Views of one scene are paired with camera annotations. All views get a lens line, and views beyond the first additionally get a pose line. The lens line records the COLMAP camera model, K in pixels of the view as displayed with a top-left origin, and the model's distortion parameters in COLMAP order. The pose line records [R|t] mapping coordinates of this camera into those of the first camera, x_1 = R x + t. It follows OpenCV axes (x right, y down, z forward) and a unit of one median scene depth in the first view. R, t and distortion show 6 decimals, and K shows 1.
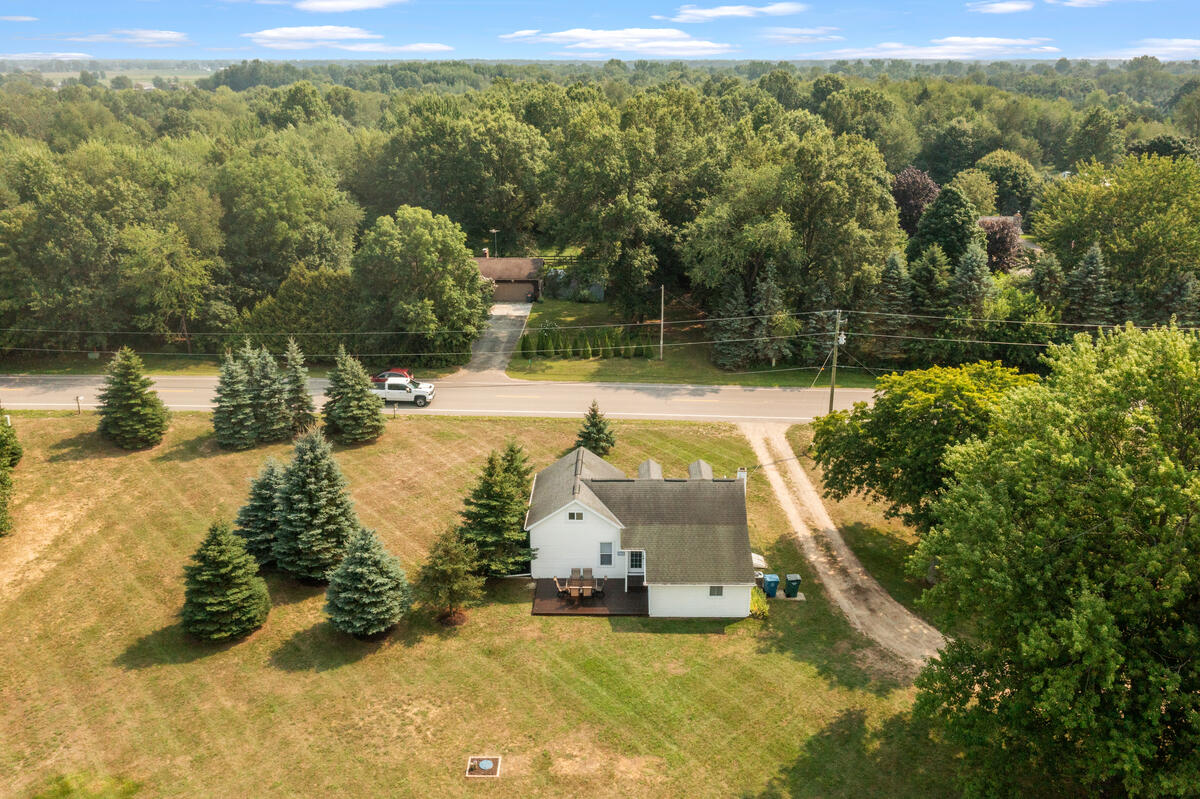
lens RADIAL K [[1002.7, 0, 600.0], [0, 1002.7, 399.5], [0, 0, 1]] dist [0.005520, 0.004327]
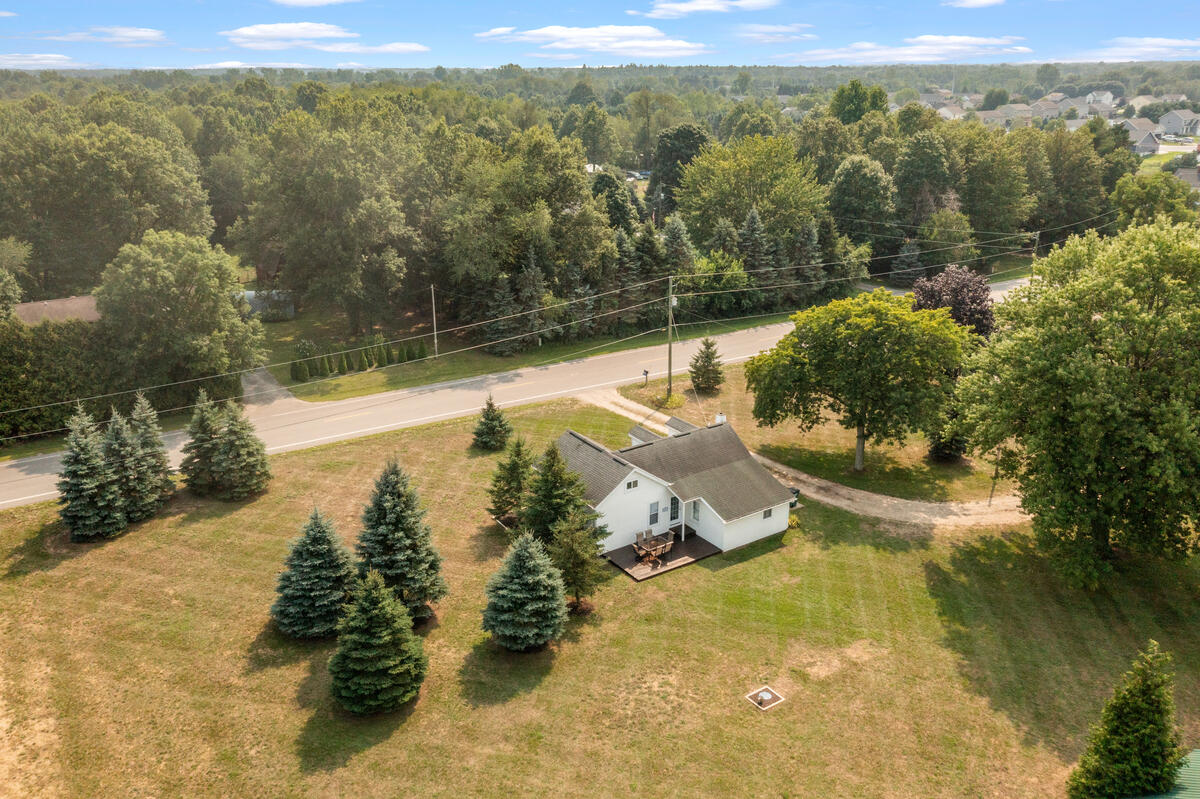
lens RADIAL K [[990.3, 0, 600.0], [0, 990.3, 399.5], [0, 0, 1]] dist [-0.003840, -0.004642]
pose [[0.806216, -0.190241, 0.560200, -0.470582], [0.192674, 0.979697, 0.055412, -0.028150], [-0.559368, 0.063261, 0.826502, 0.109176]]
